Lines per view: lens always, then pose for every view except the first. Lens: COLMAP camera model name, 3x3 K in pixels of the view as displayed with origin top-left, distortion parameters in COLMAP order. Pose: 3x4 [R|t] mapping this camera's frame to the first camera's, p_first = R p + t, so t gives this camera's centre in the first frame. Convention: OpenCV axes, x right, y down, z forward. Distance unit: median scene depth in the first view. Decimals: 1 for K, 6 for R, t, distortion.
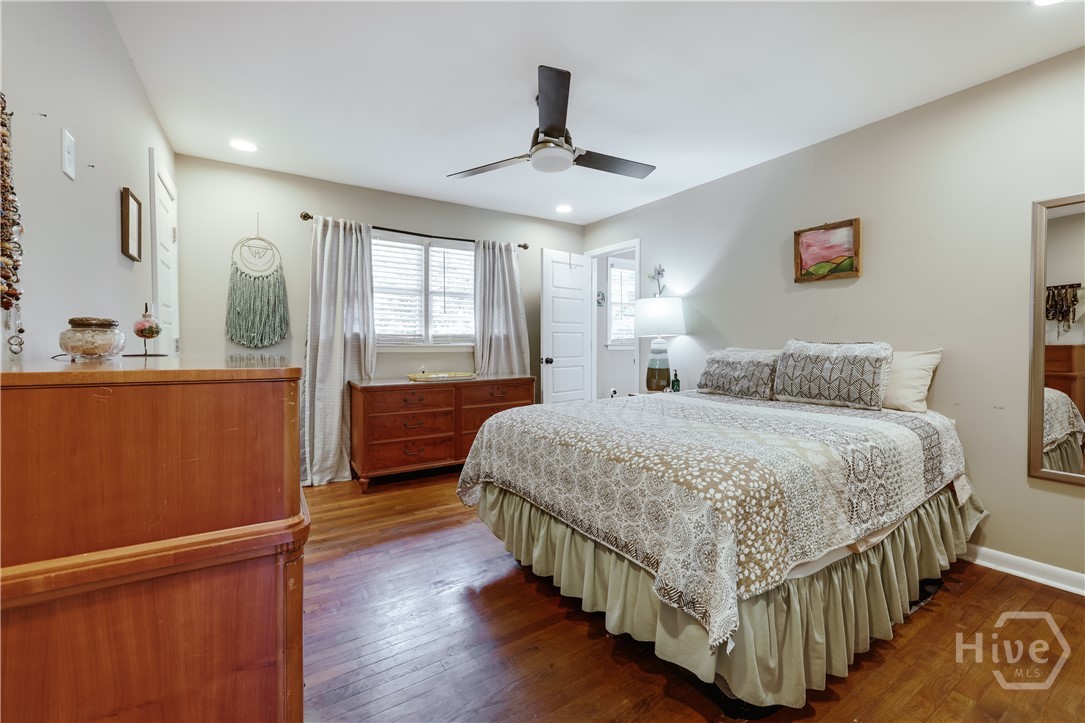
lens RADIAL K [[436.2, 0, 530.3], [0, 436.2, 341.1], [0, 0, 1]] dist [0.000220, -0.000050]
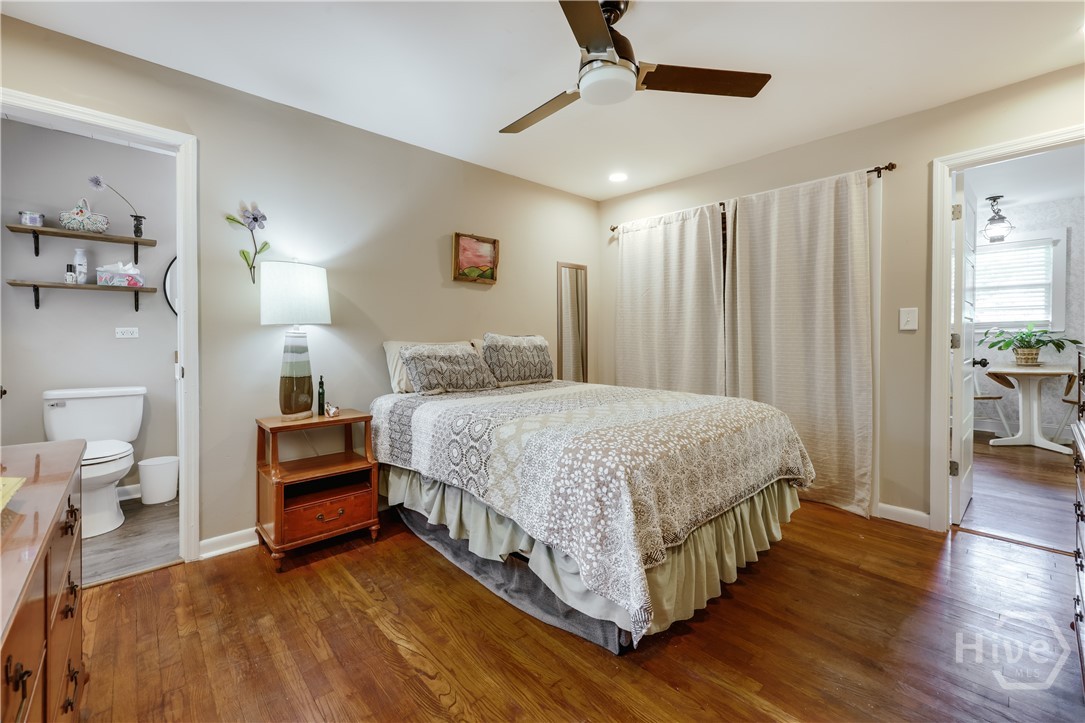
lens RADIAL K [[436.2, 0, 530.3], [0, 436.2, 341.1], [0, 0, 1]] dist [0.000220, -0.000050]
pose [[-0.178689, -0.011832, 0.983834, -0.514554], [0.000481, 0.999927, 0.012113, 0.004523], [-0.983905, 0.002637, -0.178670, 1.060062]]
